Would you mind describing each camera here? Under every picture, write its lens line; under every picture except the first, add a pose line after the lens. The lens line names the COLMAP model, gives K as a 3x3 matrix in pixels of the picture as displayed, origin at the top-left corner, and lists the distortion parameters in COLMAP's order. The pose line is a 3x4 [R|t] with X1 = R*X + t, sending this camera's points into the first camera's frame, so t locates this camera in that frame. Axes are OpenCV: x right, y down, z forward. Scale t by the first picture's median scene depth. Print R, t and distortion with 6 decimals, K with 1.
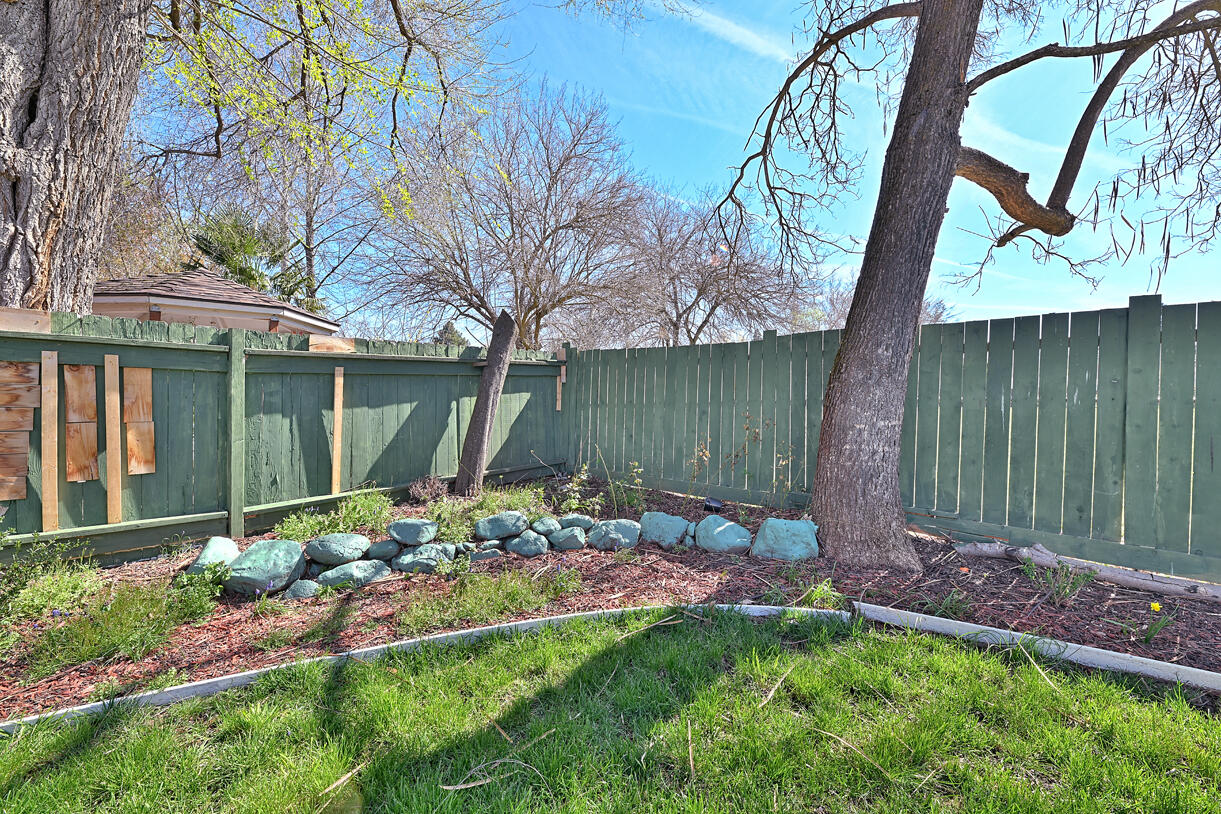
lens RADIAL K [[492.5, 0, 606.6], [0, 492.5, 405.9], [0, 0, 1]] dist [-0.000127, -0.003099]
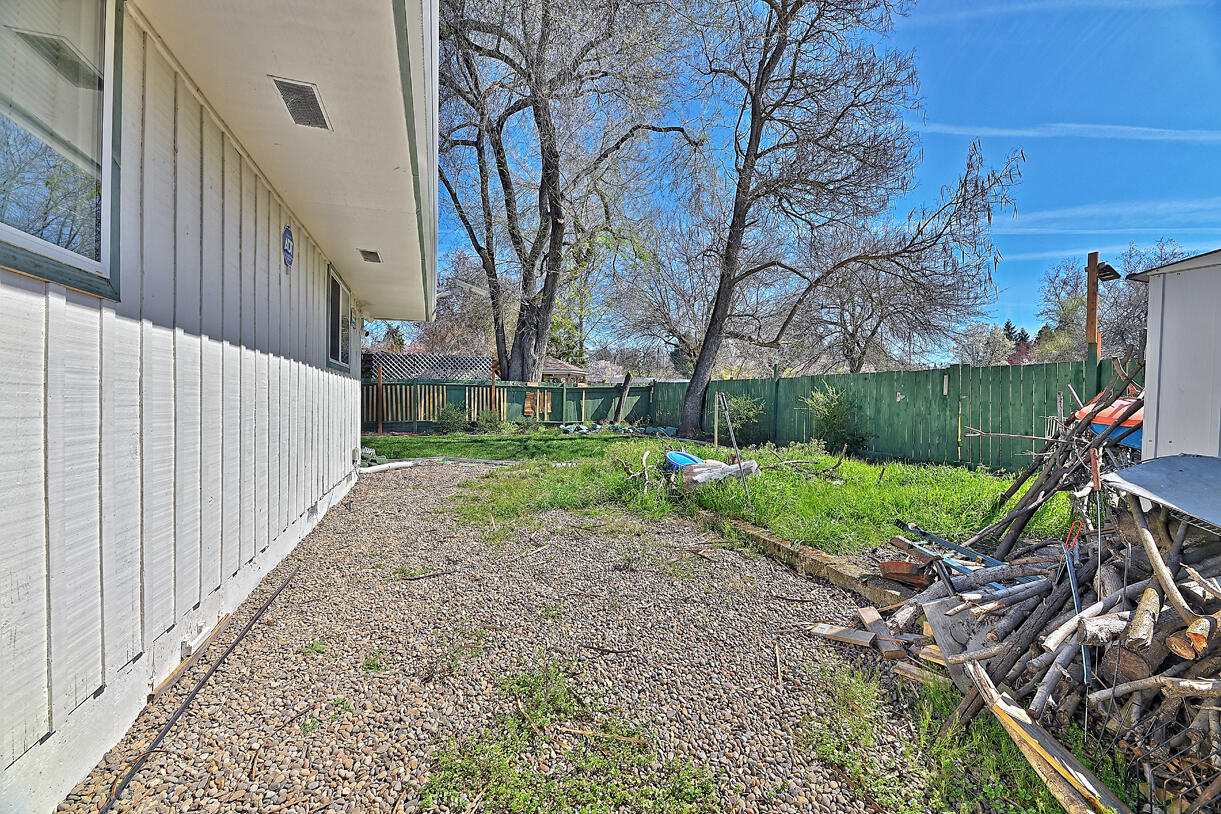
lens RADIAL K [[492.5, 0, 606.6], [0, 492.5, 405.9], [0, 0, 1]] dist [-0.000127, -0.003099]
pose [[0.876212, 0.011196, -0.481795, 1.628069], [-0.012985, 0.999916, -0.000379, 0.051193], [0.481751, 0.006588, 0.876284, -2.553314]]
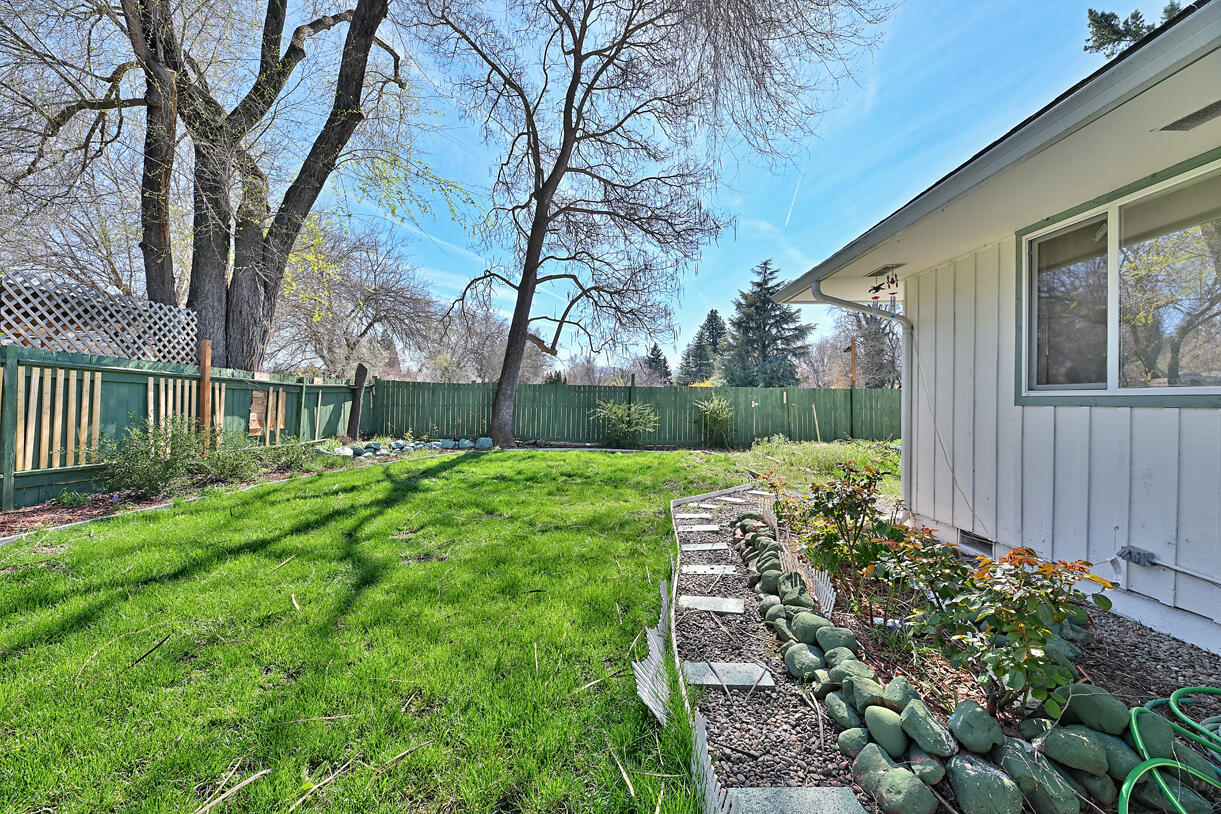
lens RADIAL K [[492.5, 0, 606.6], [0, 492.5, 405.9], [0, 0, 1]] dist [-0.000127, -0.003099]
pose [[0.745129, 0.001267, 0.666920, -1.138175], [0.003479, 0.999977, -0.005786, 0.023075], [-0.666912, 0.006631, 0.745107, -1.879956]]
